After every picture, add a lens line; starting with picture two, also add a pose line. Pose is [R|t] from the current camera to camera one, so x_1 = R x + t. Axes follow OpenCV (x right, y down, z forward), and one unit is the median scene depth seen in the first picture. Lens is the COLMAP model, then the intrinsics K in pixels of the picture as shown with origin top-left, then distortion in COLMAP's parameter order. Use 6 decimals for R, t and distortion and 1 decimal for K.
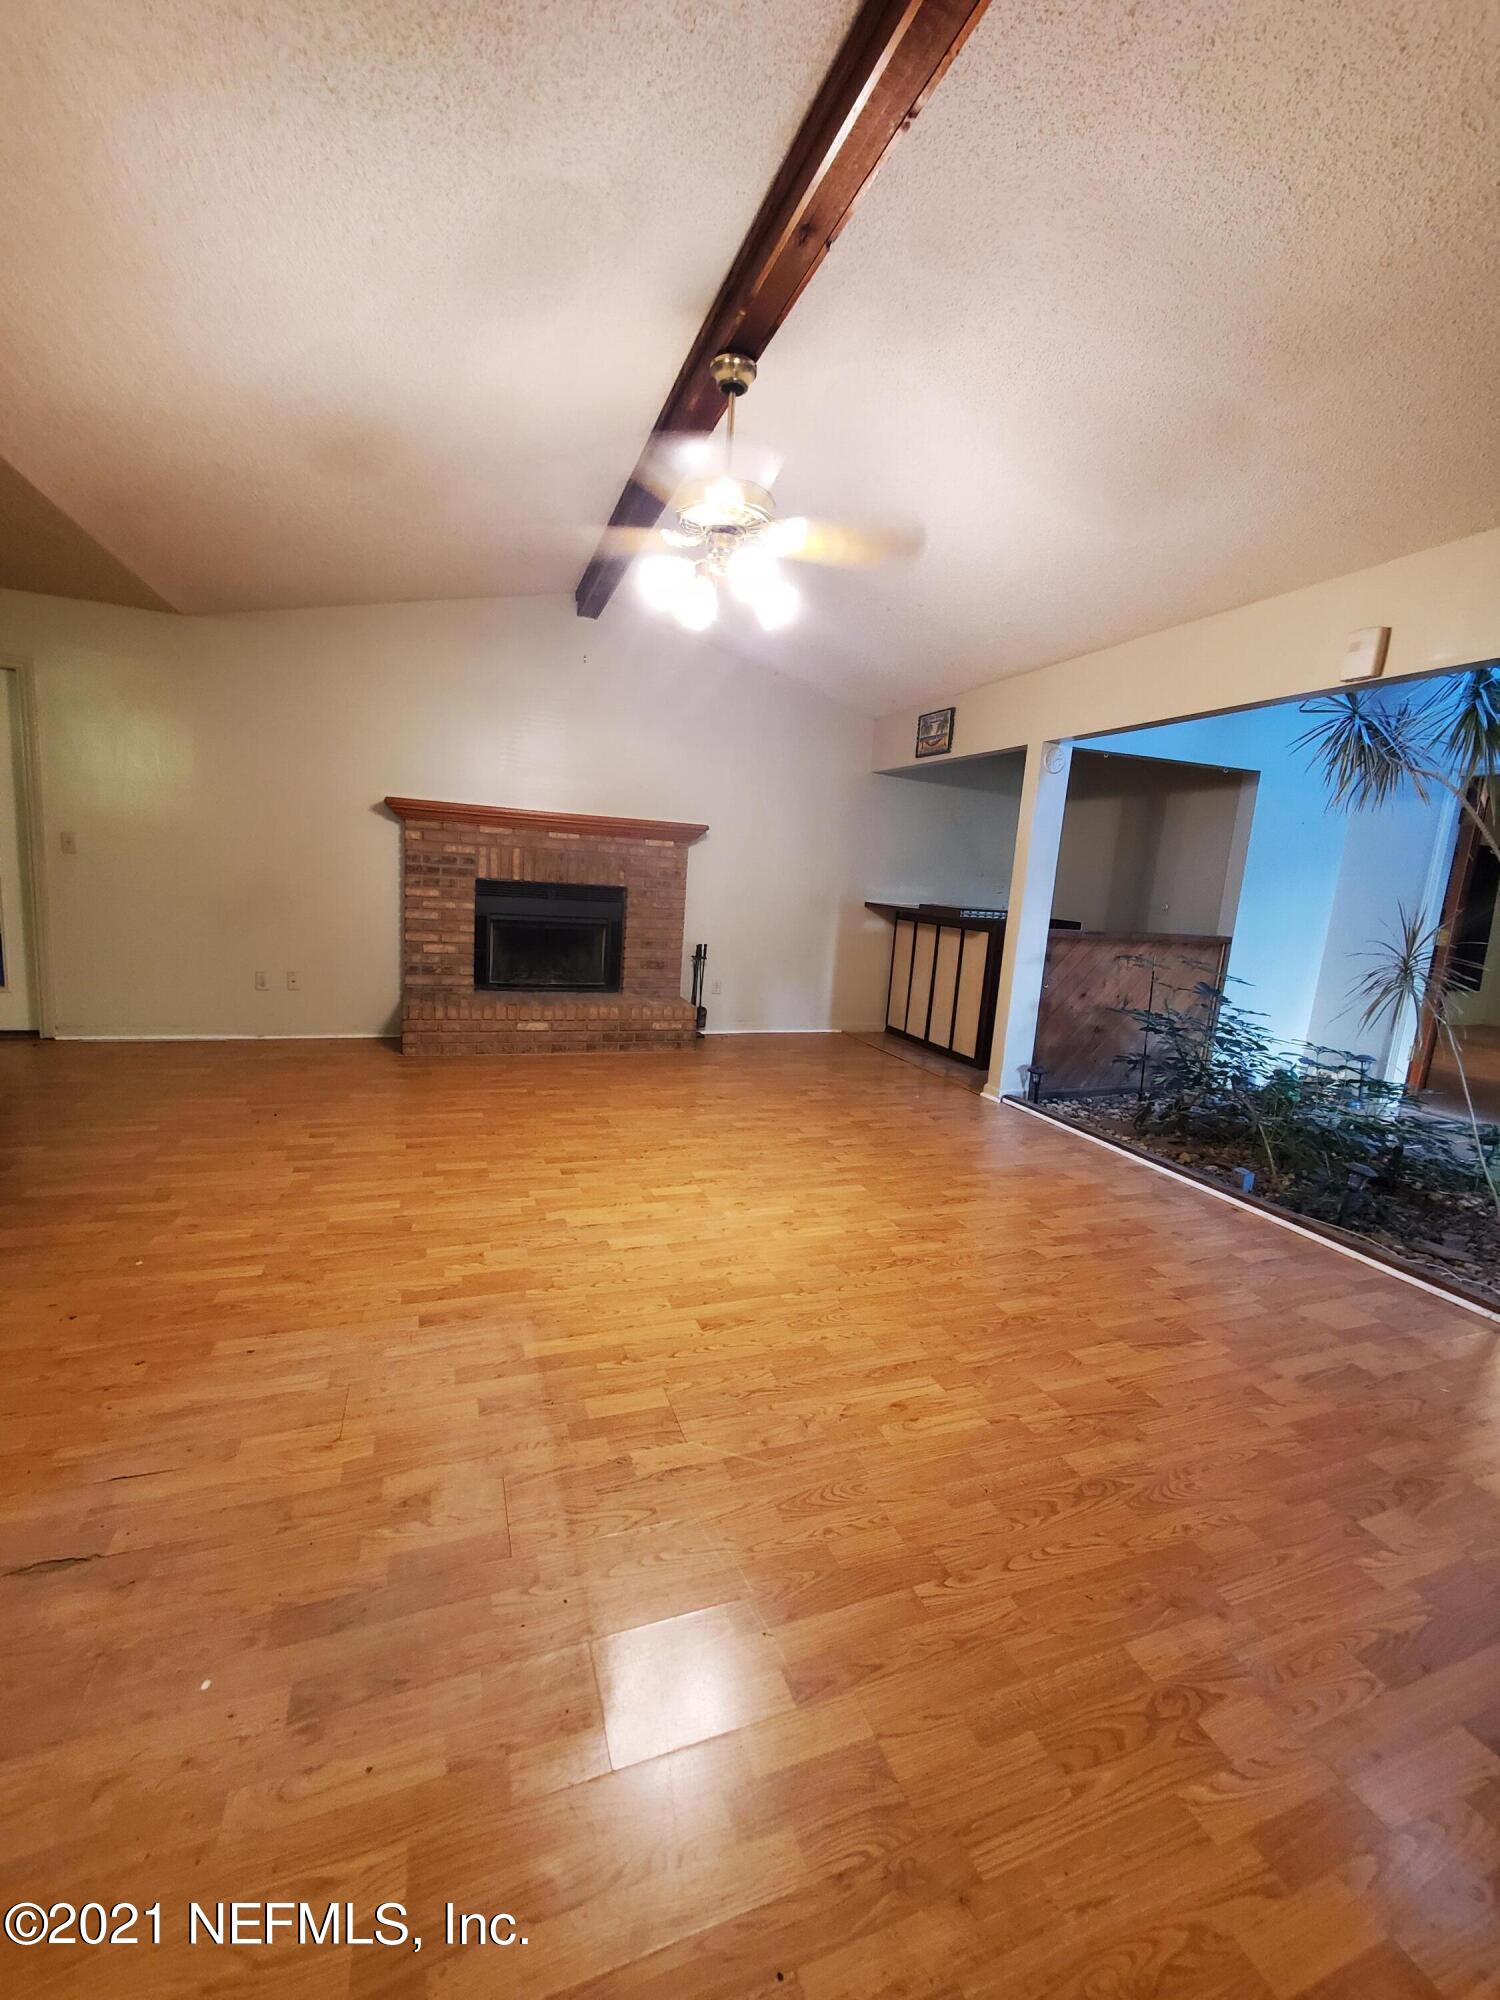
lens RADIAL K [[786.9, 0, 732.2], [0, 786.9, 1001.6], [0, 0, 1]] dist [-0.001874, -0.000474]
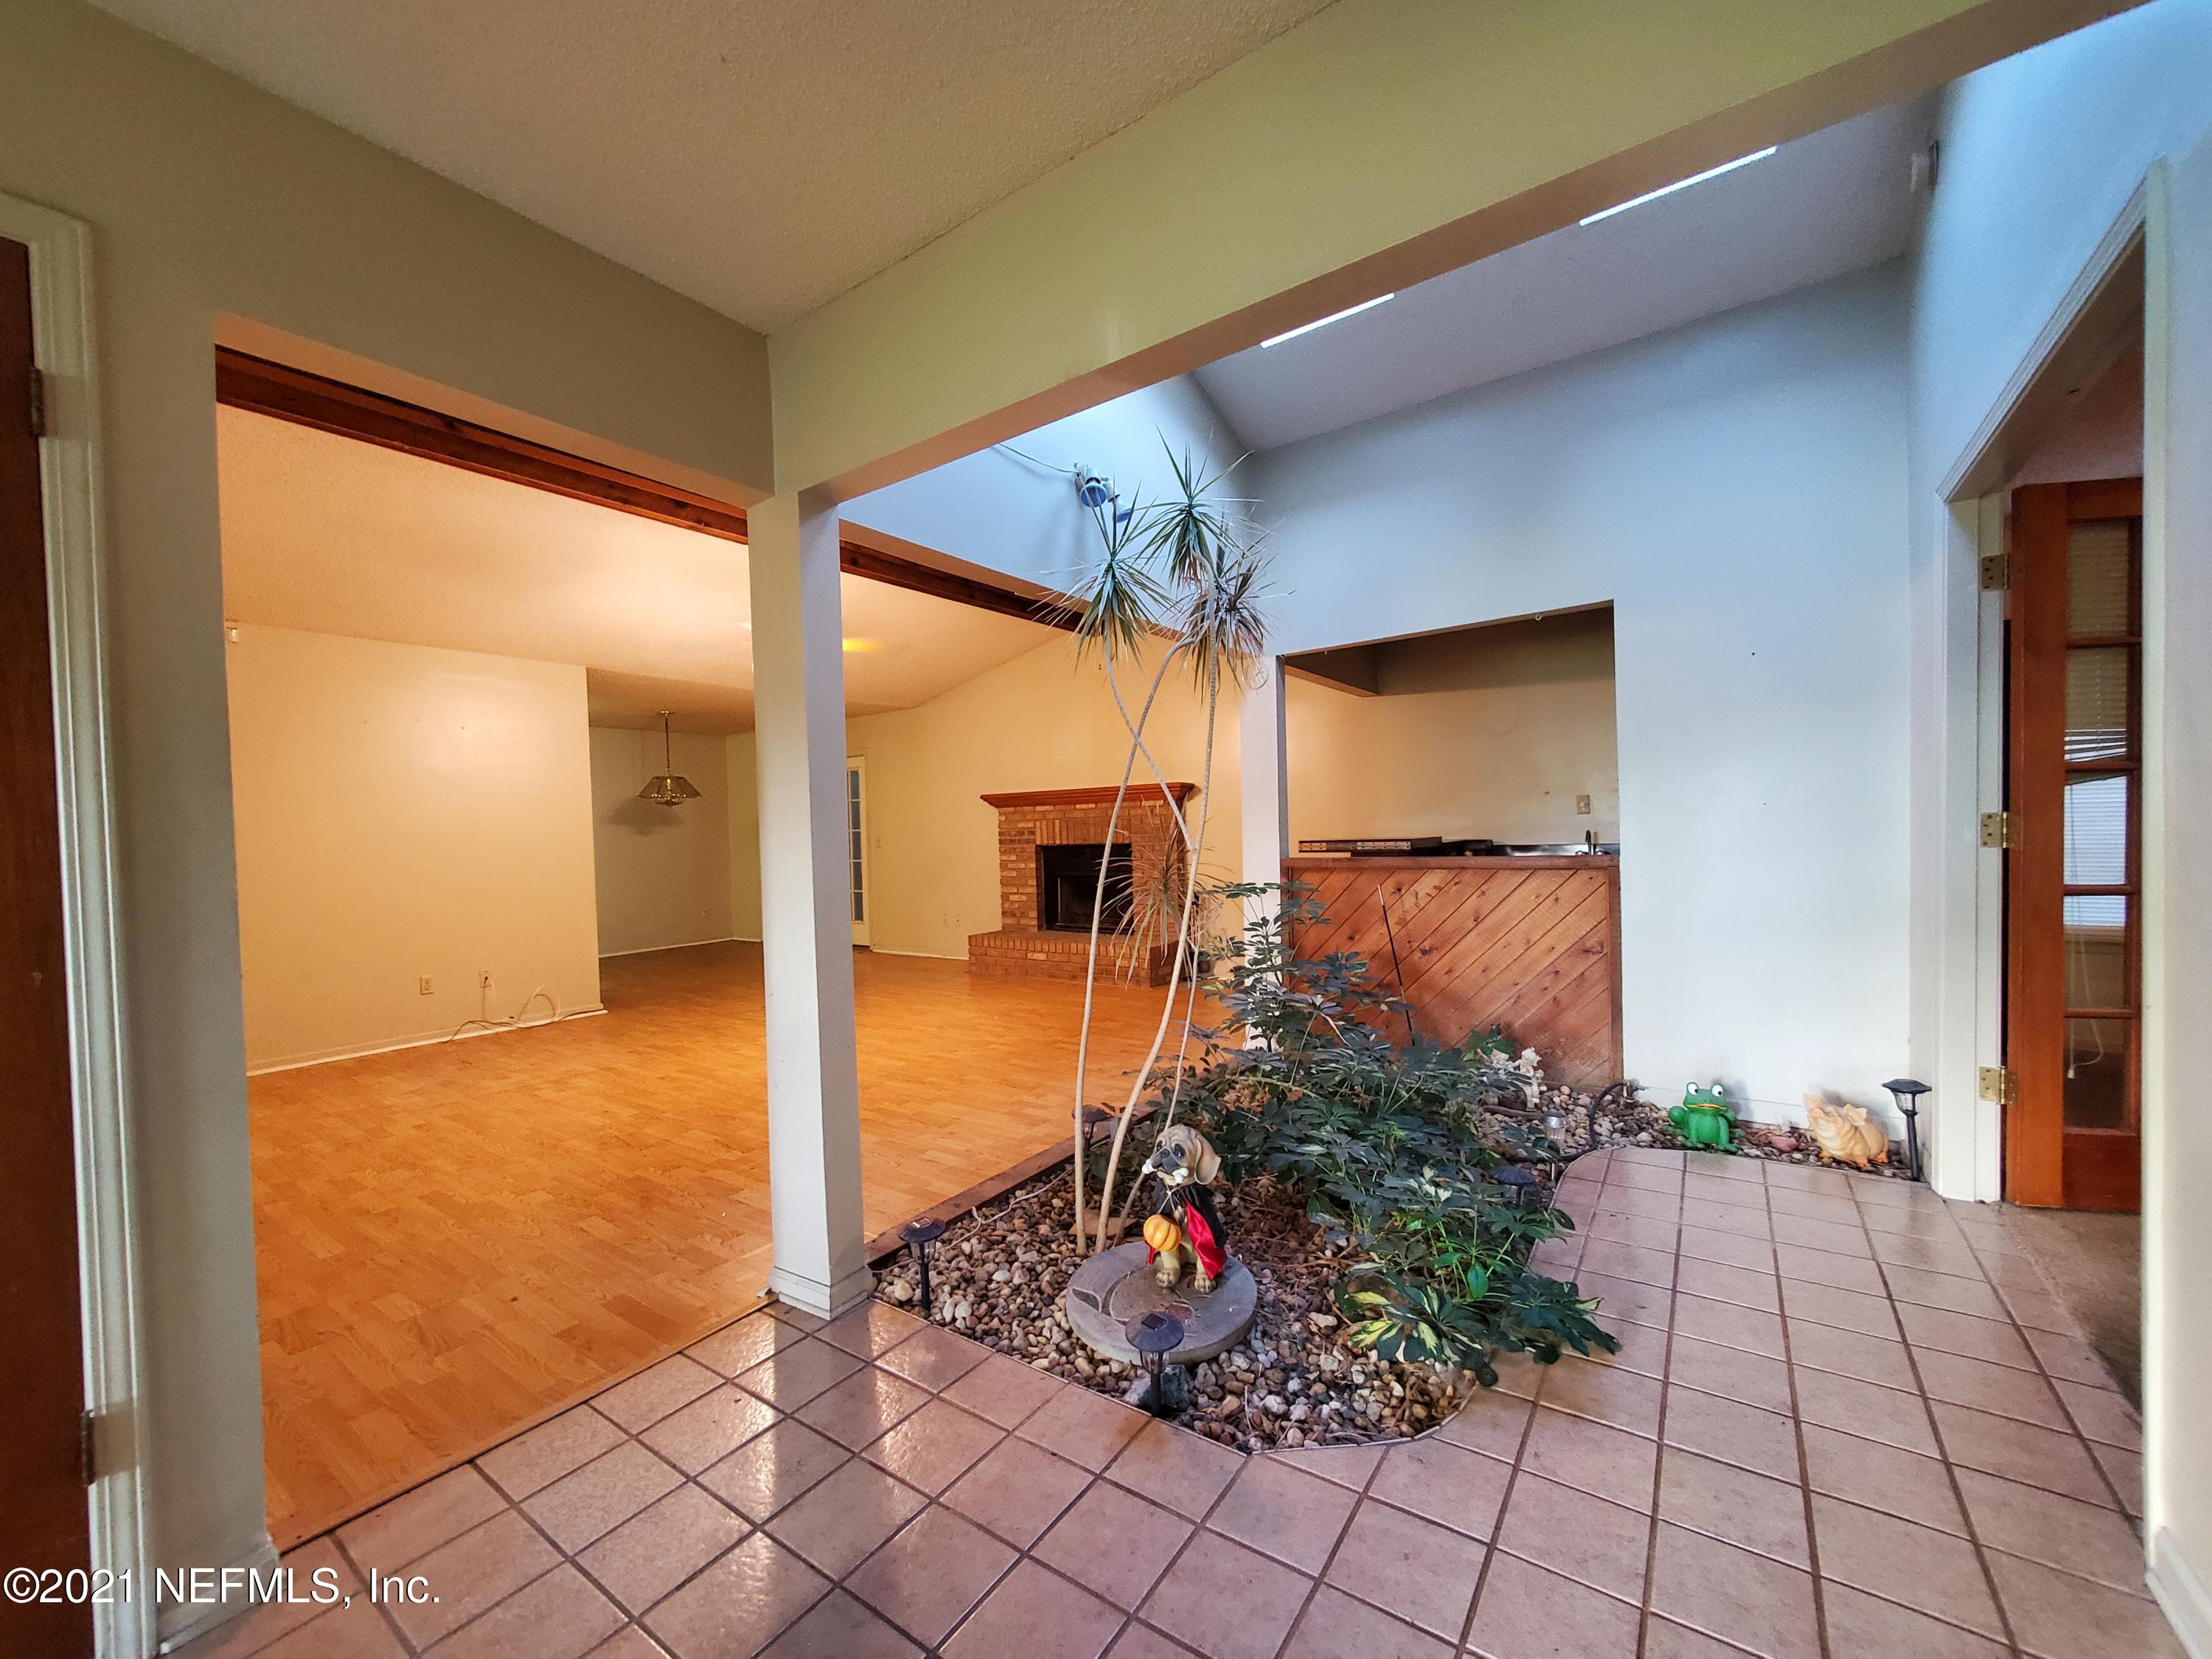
lens RADIAL K [[870.3, 0, 1102.9], [0, 870.3, 837.2], [0, 0, 1]] dist [-0.001874, -0.000474]
pose [[0.570185, -0.076578, -0.817939, 0.955249], [-0.065895, 0.988175, -0.138452, 0.028064], [0.818869, 0.132841, 0.558396, 0.262960]]
